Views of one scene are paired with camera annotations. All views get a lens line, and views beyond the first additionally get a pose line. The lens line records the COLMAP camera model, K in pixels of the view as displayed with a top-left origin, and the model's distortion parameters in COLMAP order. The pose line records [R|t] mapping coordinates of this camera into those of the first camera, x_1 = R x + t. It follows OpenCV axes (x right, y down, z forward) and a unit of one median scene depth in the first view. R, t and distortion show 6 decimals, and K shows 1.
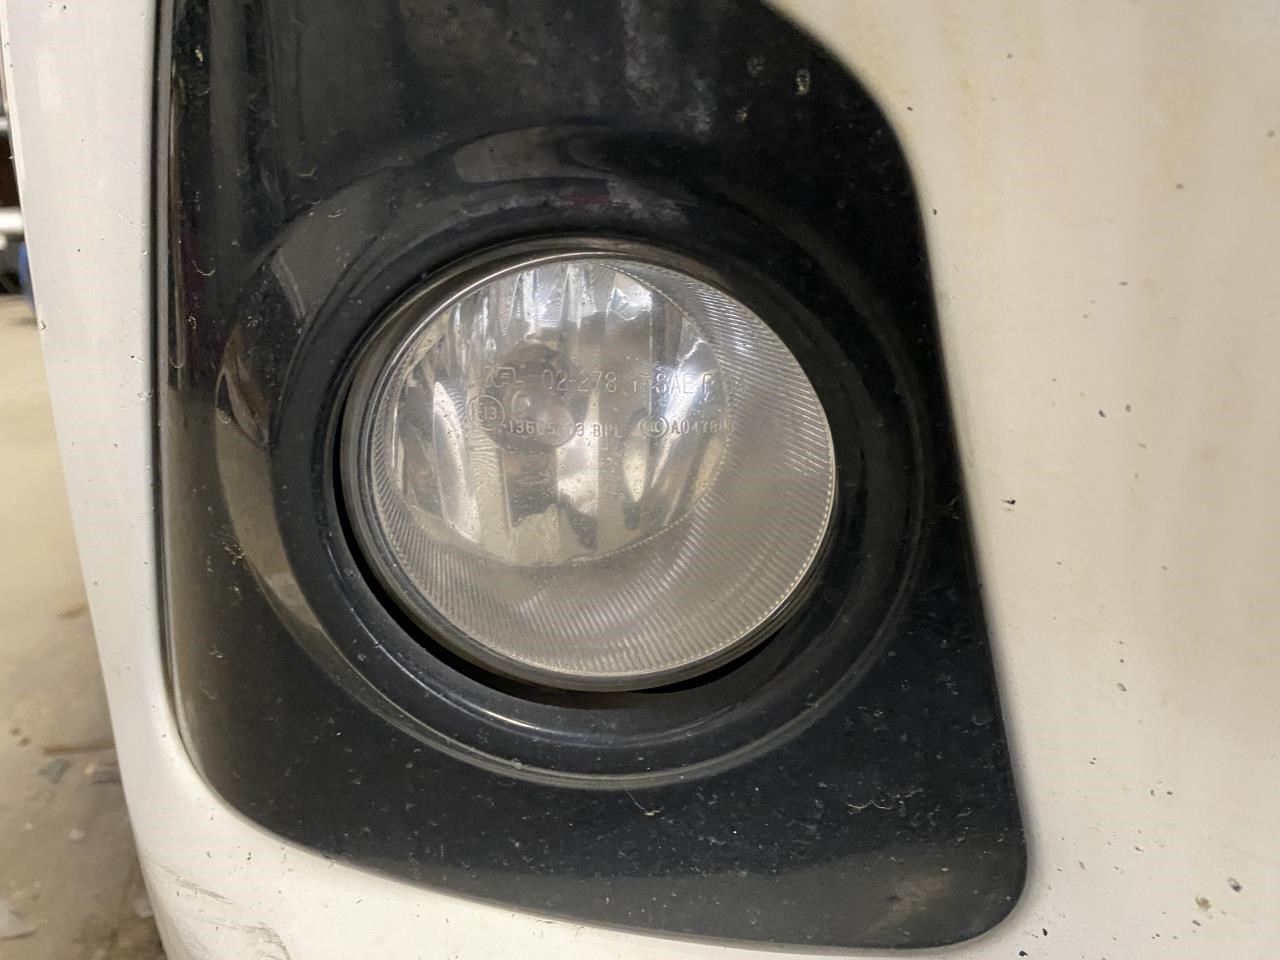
lens RADIAL K [[953.4, 0, 640.0], [0, 953.4, 480.0], [0, 0, 1]] dist [0.072406, -0.058824]
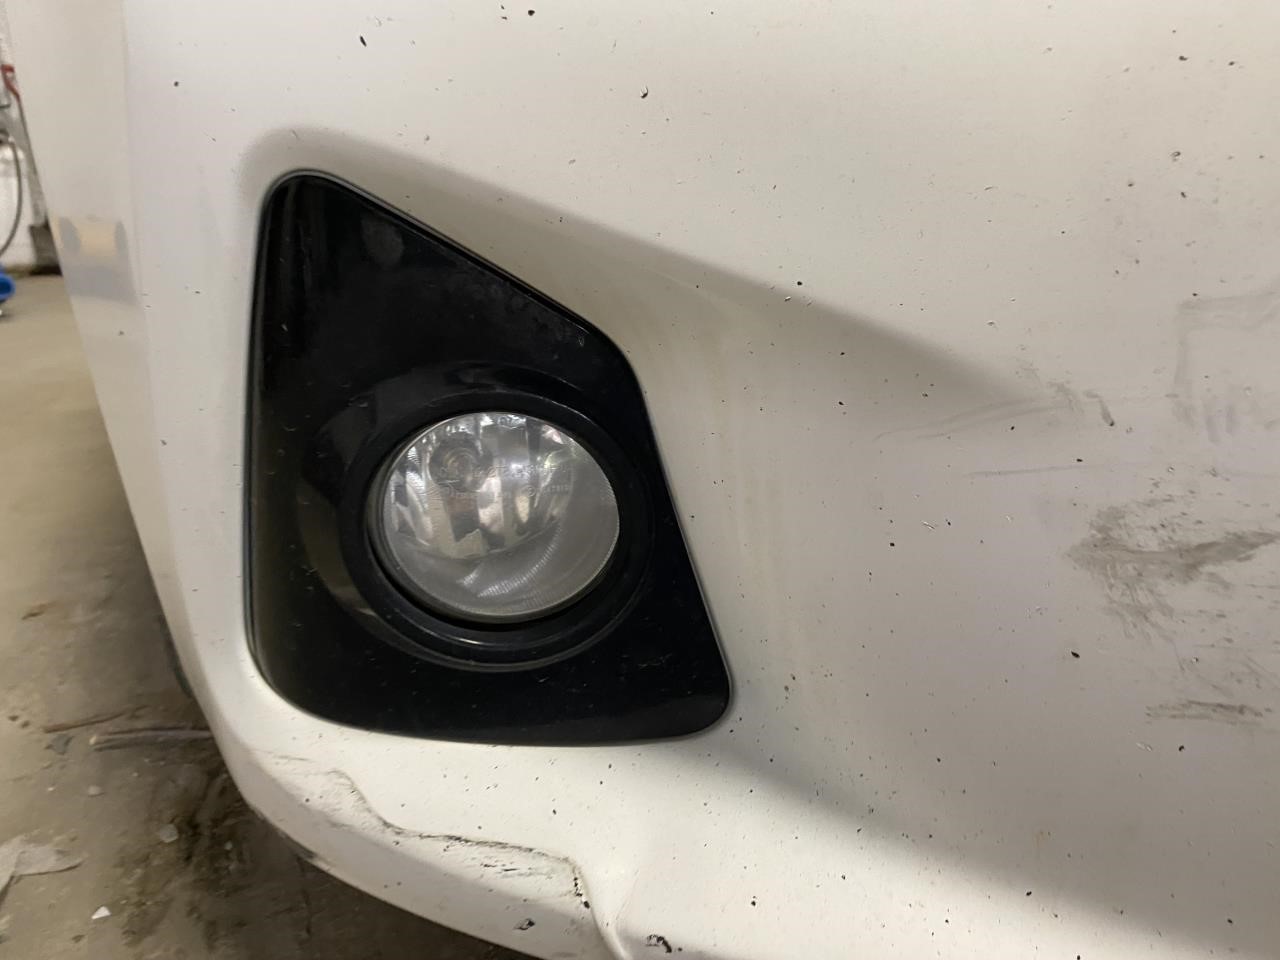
lens RADIAL K [[953.4, 0, 640.0], [0, 953.4, 480.0], [0, 0, 1]] dist [0.072406, -0.058824]
pose [[0.991834, -0.080594, 0.098845, 0.042125], [0.074926, 0.995396, 0.059774, -0.143603], [-0.103207, -0.051879, 0.993306, -0.819364]]
